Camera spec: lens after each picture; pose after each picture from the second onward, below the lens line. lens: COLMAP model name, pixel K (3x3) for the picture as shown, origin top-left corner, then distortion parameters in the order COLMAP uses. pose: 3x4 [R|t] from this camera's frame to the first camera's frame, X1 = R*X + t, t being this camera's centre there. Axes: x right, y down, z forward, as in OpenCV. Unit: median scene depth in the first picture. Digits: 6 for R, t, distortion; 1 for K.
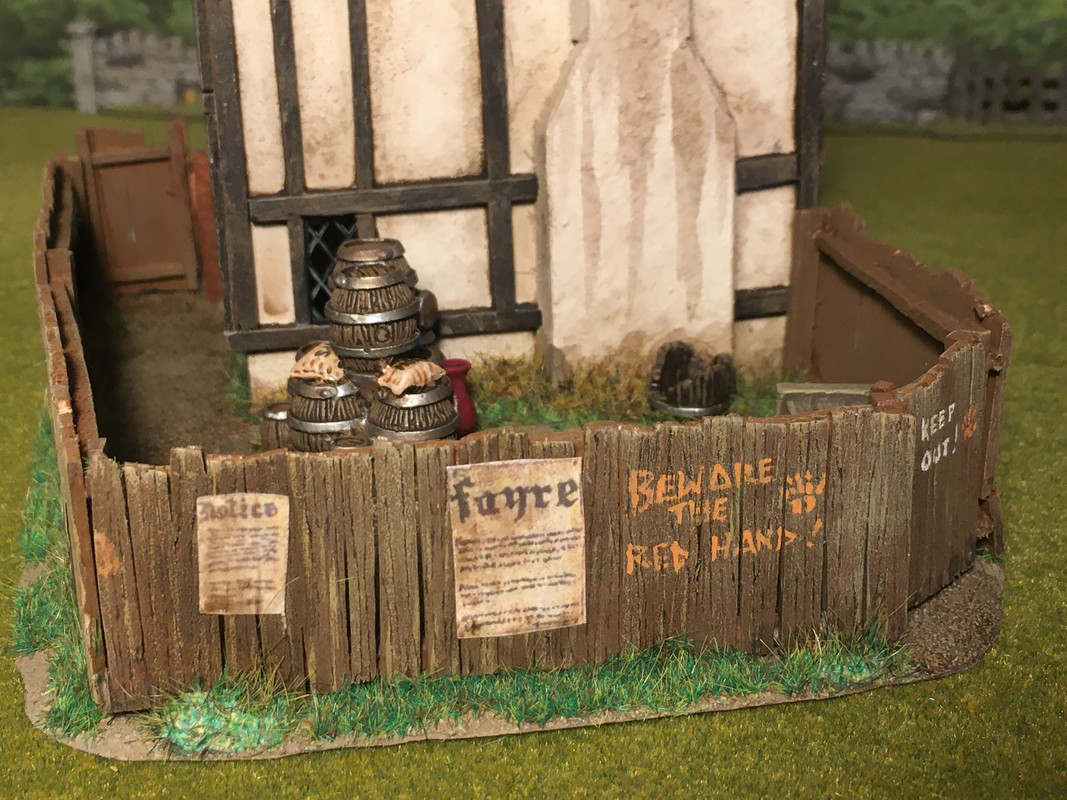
lens RADIAL K [[1621.6, 0, 526.4], [0, 1621.6, 406.2], [0, 0, 1]] dist [0.041221, 0.000000]
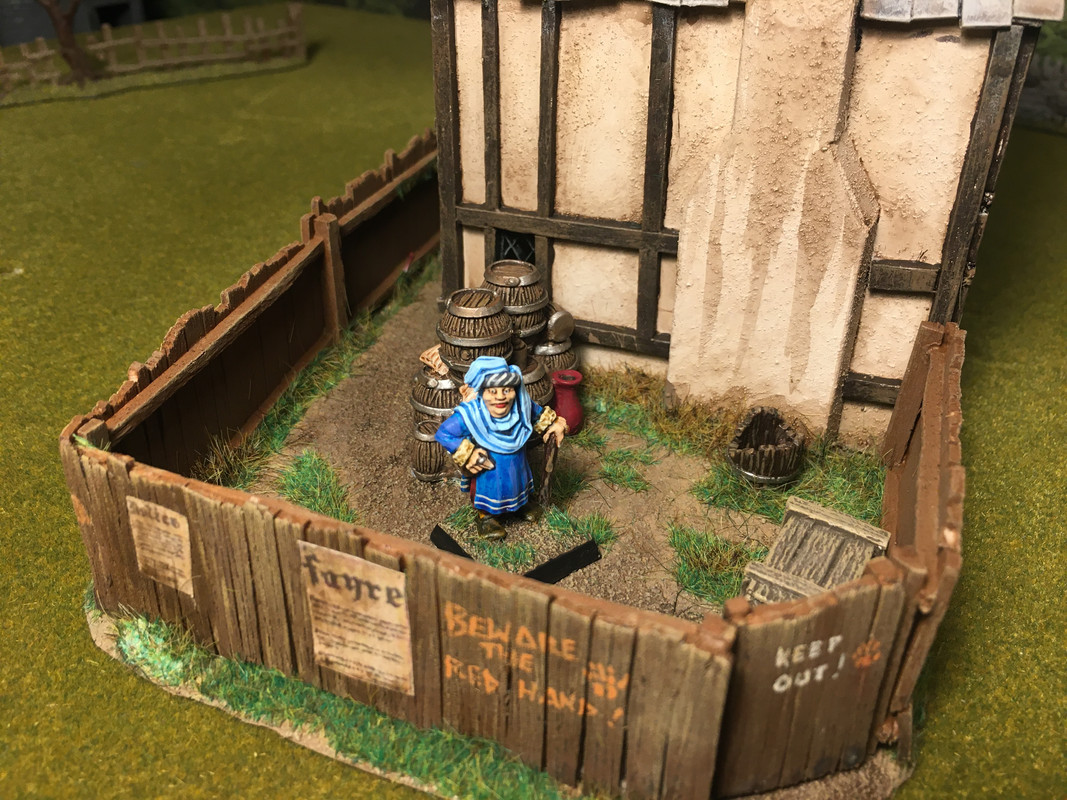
lens RADIAL K [[945.7, 0, 521.9], [0, 945.7, 402.5], [0, 0, 1]] dist [0.074558, -0.143178]
pose [[0.849318, 0.304505, -0.431202, 0.321579], [-0.212883, 0.945061, 0.248075, -0.237699], [0.483052, -0.118898, 0.867481, 0.484875]]
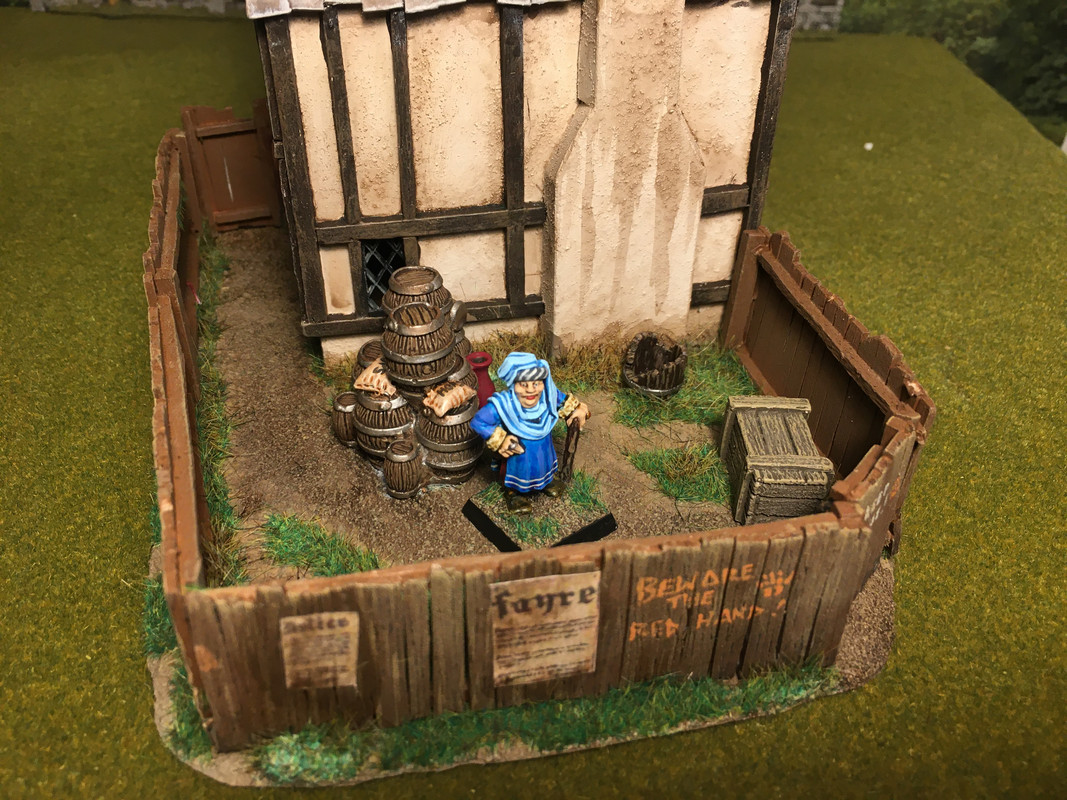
lens RADIAL K [[945.7, 0, 529.4], [0, 945.7, 405.5], [0, 0, 1]] dist [0.074558, -0.143178]
pose [[0.999038, 0.013371, 0.041774, -0.048102], [-0.024332, 0.961364, 0.274204, -0.268700], [-0.036494, -0.274957, 0.960764, 0.340911]]
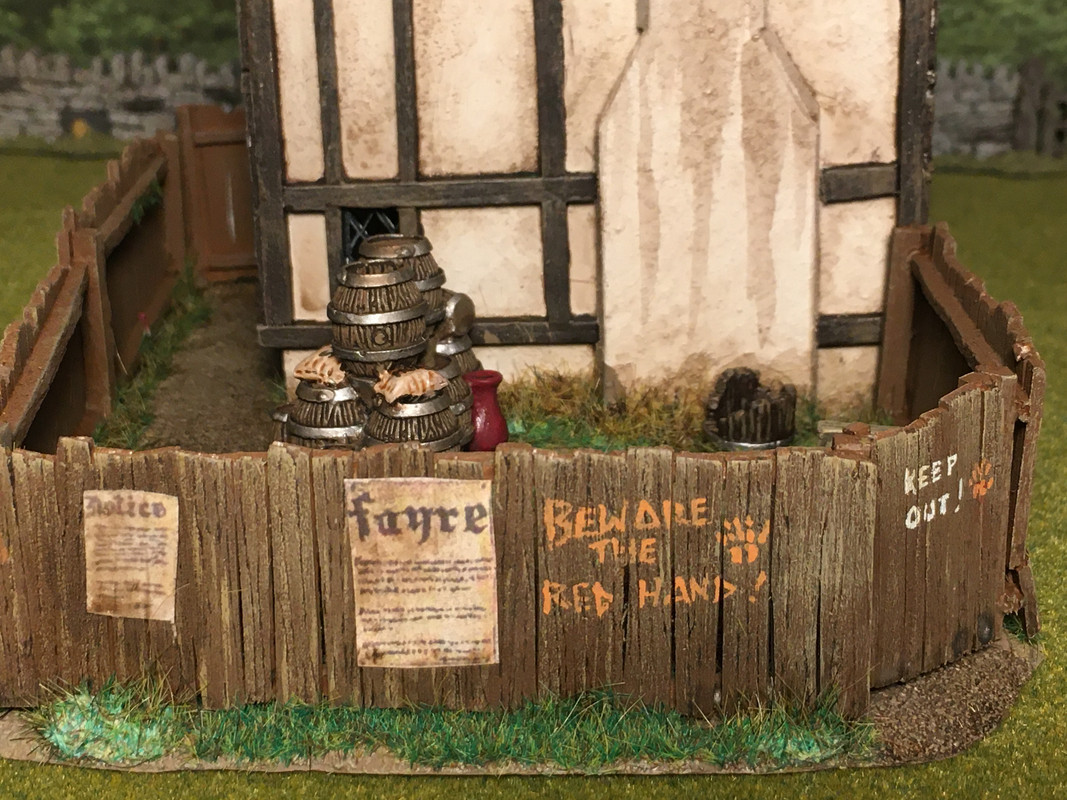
lens RADIAL K [[1818.9, 0, 519.2], [0, 1818.9, 404.1], [0, 0, 1]] dist [0.035760, 0.000000]
pose [[0.978462, 0.069181, -0.194487, 0.235931], [-0.072061, 0.997370, -0.007765, -0.004595], [0.193439, 0.021613, 0.980874, -0.005622]]
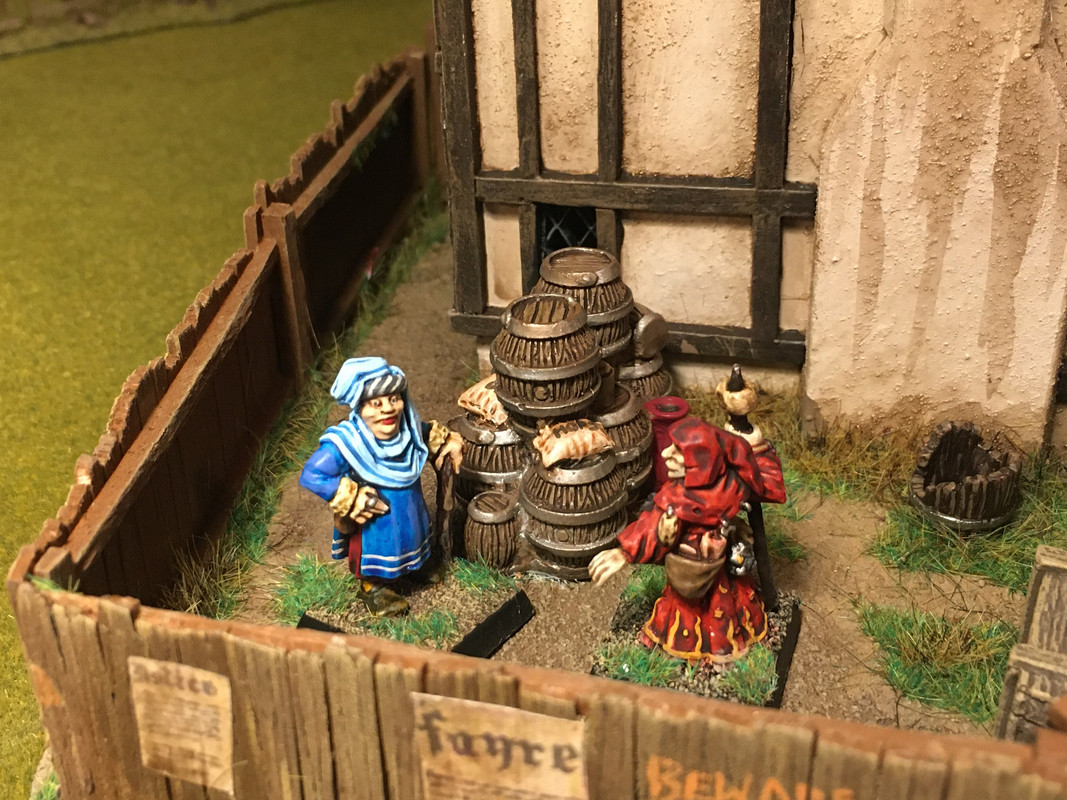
lens RADIAL K [[1401.5, 0, 522.9], [0, 1401.5, 405.2], [0, 0, 1]] dist [0.049232, 0.000000]
pose [[0.909802, 0.204962, -0.360903, 0.201580], [-0.132574, 0.967516, 0.215260, -0.233836], [0.393300, -0.147997, 0.907420, 0.409285]]
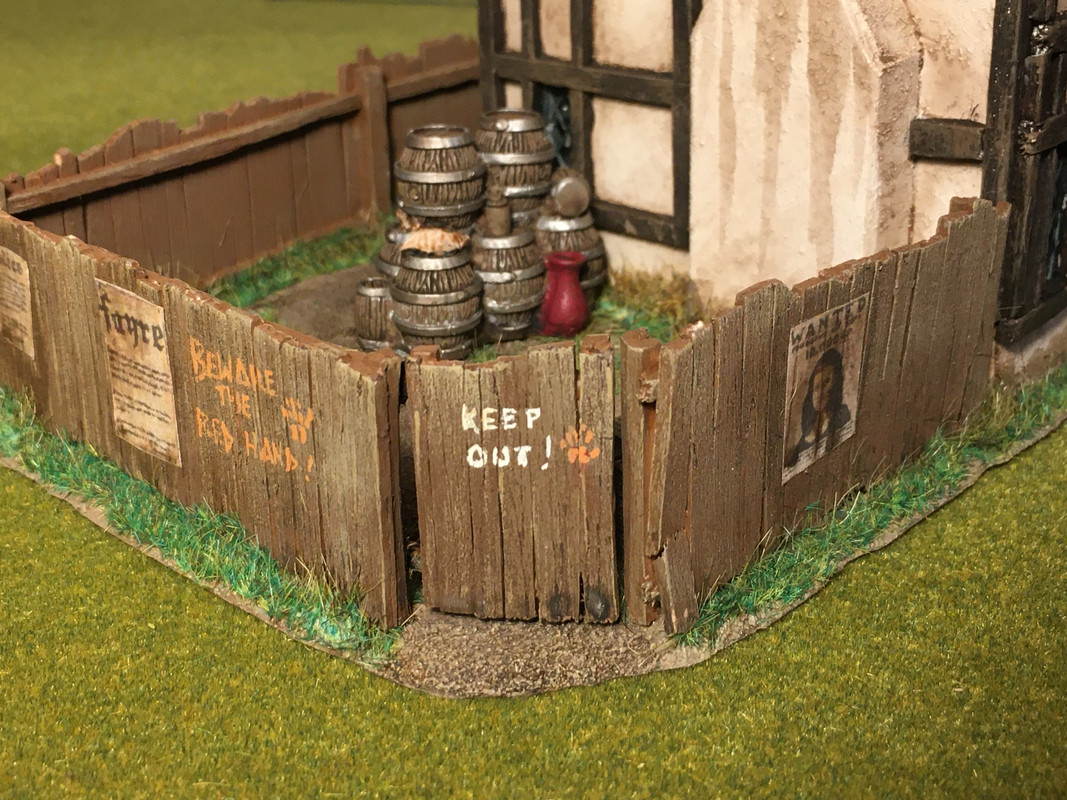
lens RADIAL K [[1621.6, 0, 507.8], [0, 1621.6, 405.3], [0, 0, 1]] dist [0.041221, 0.000000]
pose [[0.571440, 0.338461, -0.747596, 0.929974], [-0.278003, 0.936963, 0.211697, -0.186294], [0.772121, 0.086861, 0.629511, 0.492860]]
